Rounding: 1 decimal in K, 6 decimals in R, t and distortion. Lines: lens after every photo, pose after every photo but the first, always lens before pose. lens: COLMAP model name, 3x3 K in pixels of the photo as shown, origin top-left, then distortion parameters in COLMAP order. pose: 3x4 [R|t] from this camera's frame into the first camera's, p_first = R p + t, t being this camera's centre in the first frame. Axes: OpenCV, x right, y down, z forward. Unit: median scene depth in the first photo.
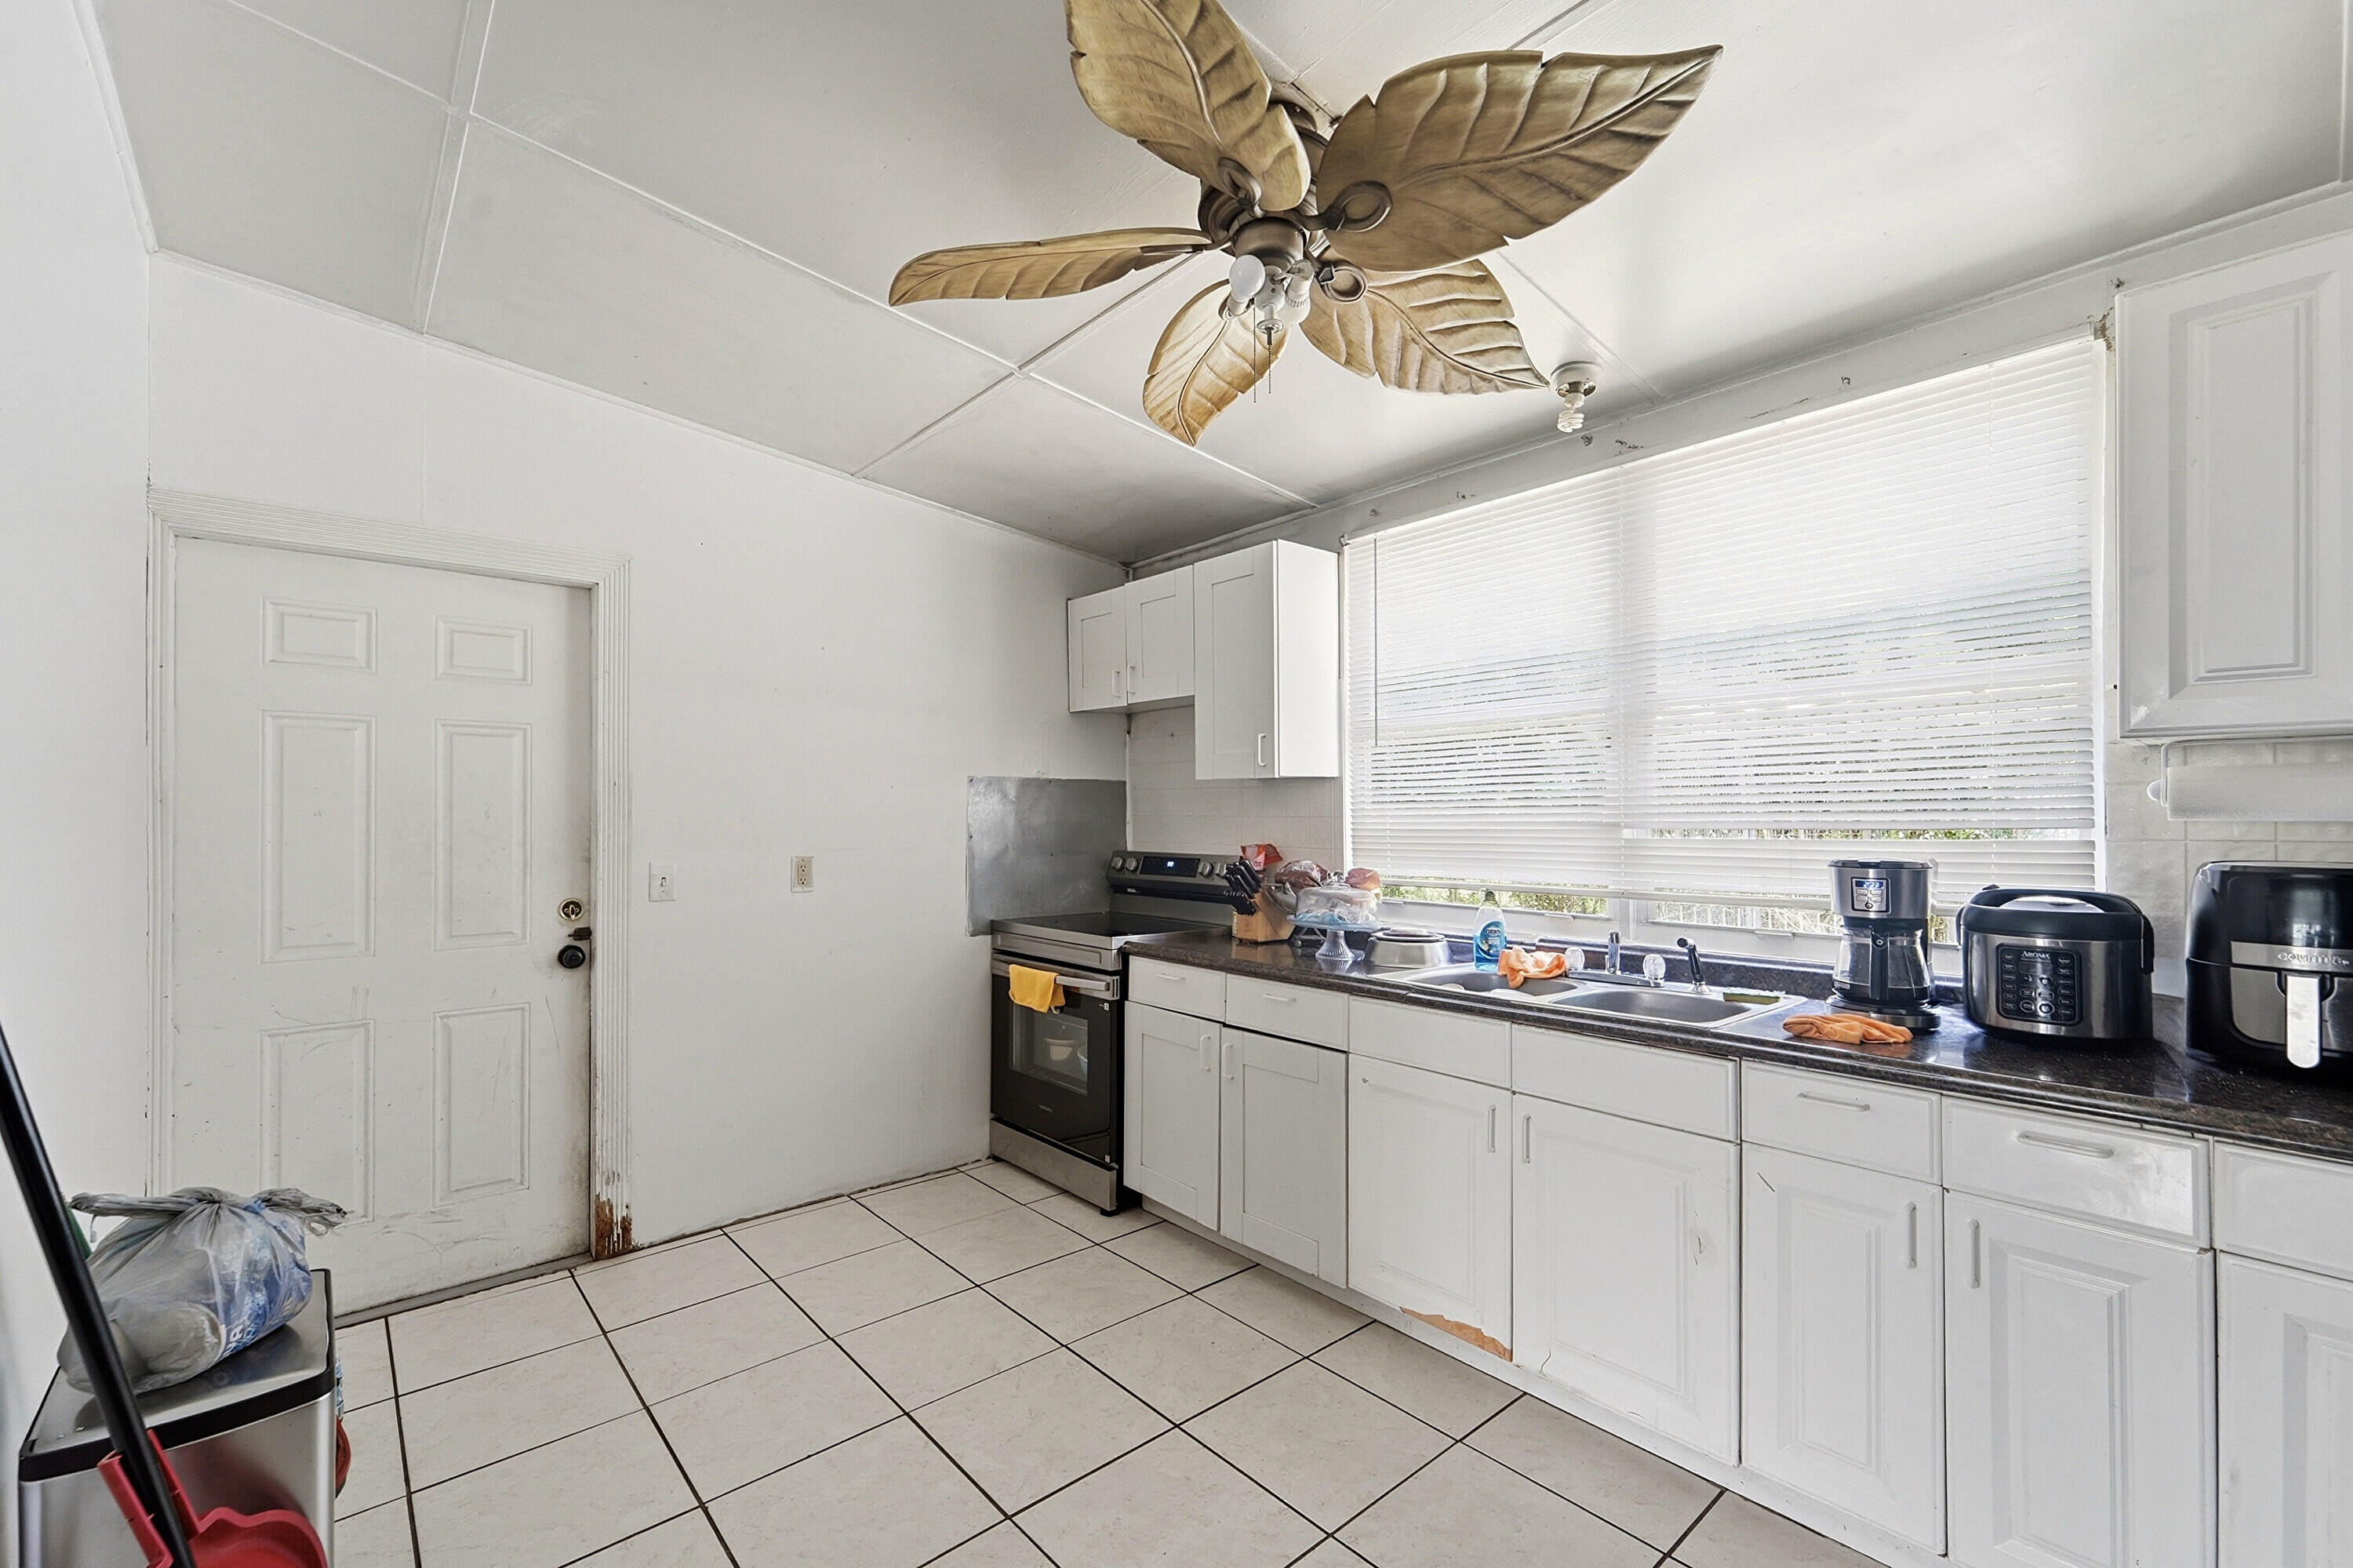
lens RADIAL K [[976.2, 0, 1173.7], [0, 976.2, 808.6], [0, 0, 1]] dist [-0.001928, -0.000825]
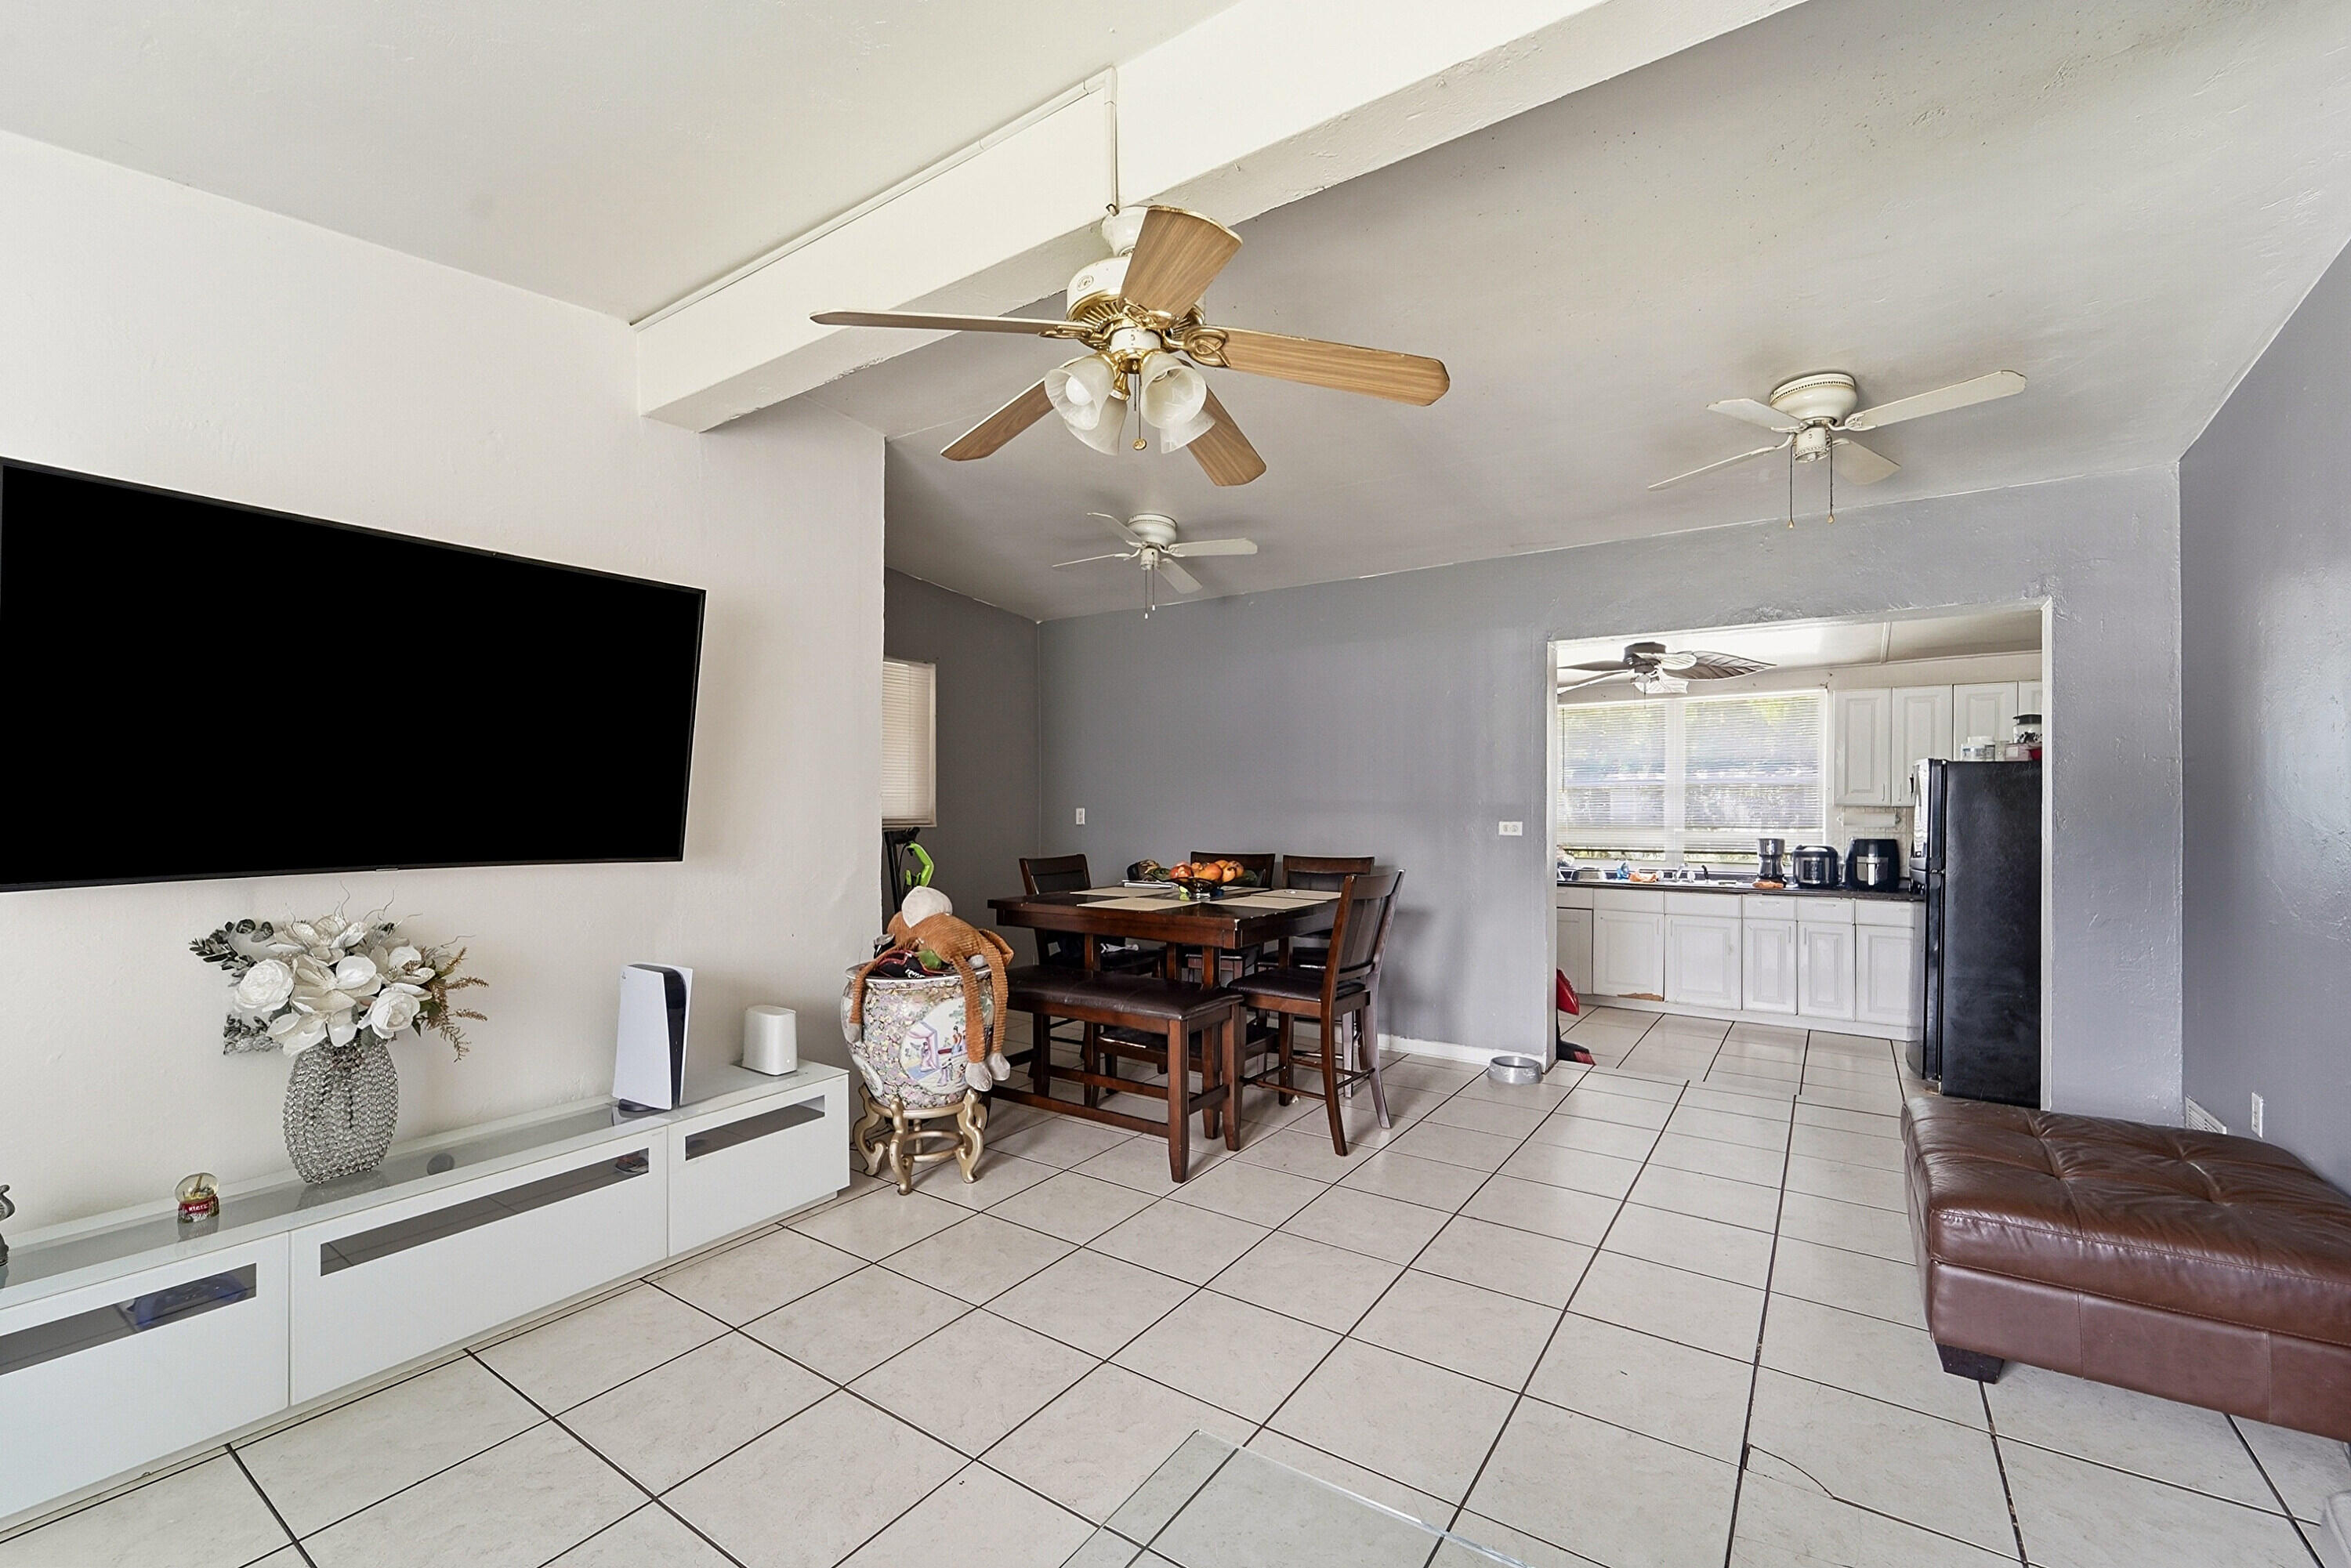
lens RADIAL K [[975.3, 0, 1172.7], [0, 975.3, 808.6], [0, 0, 1]] dist [-0.001928, -0.000825]
pose [[0.967515, 0.009627, 0.252628, -2.146892], [-0.009740, 0.999952, -0.000802, -0.026619], [-0.252624, -0.001684, 0.967563, -1.754856]]
